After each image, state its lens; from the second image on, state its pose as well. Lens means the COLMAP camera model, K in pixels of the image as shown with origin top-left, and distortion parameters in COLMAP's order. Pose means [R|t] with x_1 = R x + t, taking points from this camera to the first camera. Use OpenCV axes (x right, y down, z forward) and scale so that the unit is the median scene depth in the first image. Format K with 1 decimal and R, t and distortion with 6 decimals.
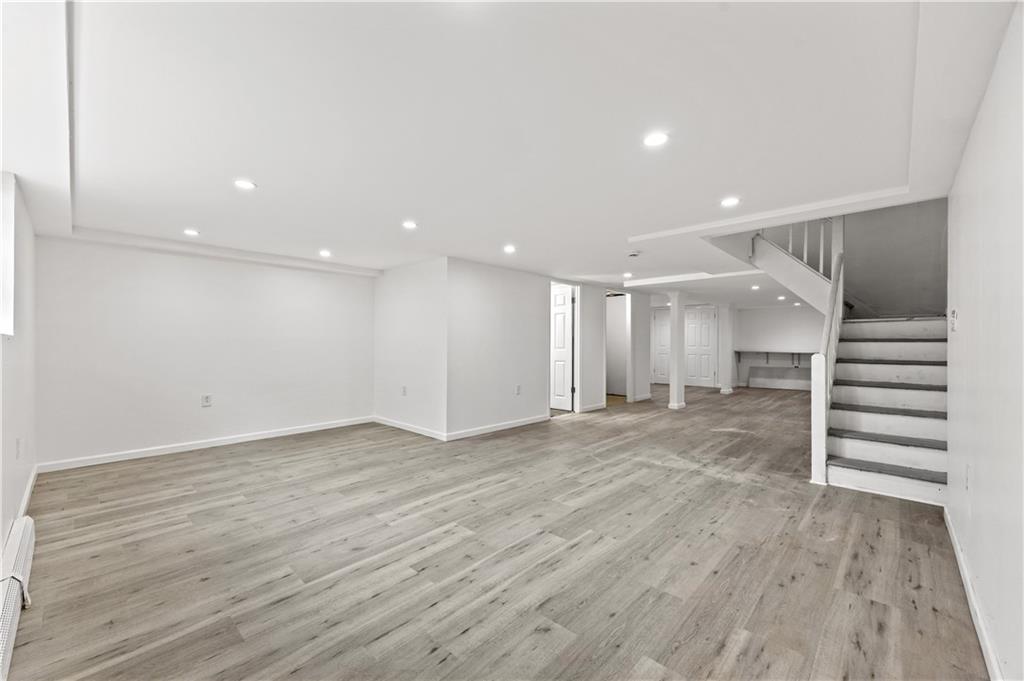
lens RADIAL K [[399.3, 0, 505.8], [0, 399.3, 342.4], [0, 0, 1]] dist [-0.001185, -0.000163]
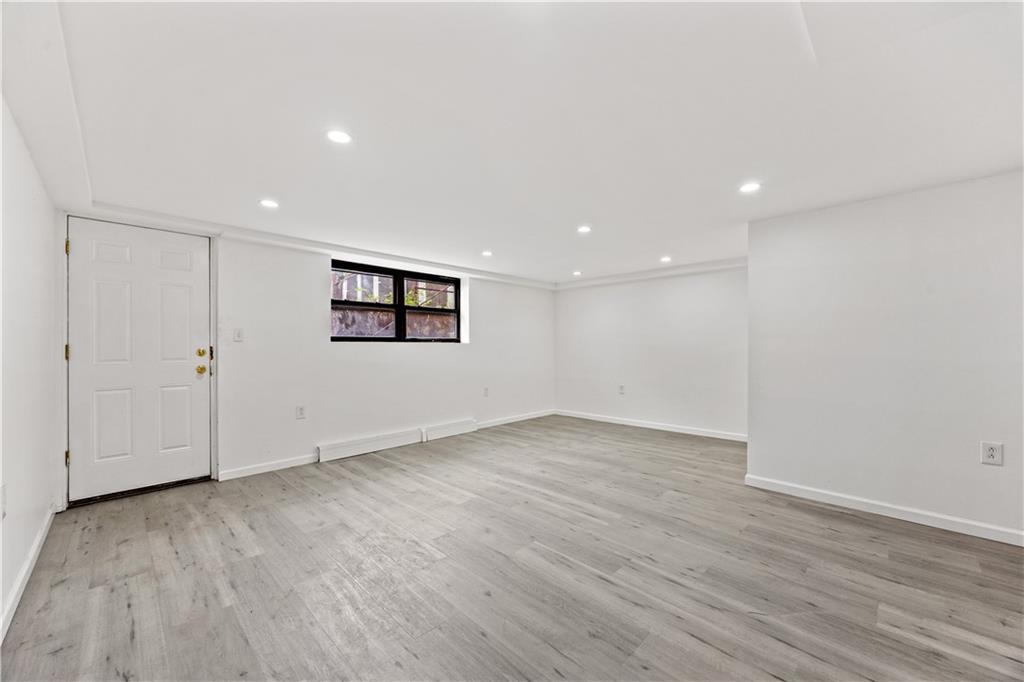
lens RADIAL K [[399.3, 0, 508.8], [0, 399.3, 343.5], [0, 0, 1]] dist [-0.001185, -0.000163]
pose [[-0.016909, -0.012907, -0.999774, 0.928662], [0.001686, 0.999915, -0.012937, 0.013788], [0.999856, -0.001905, -0.016886, 0.982228]]
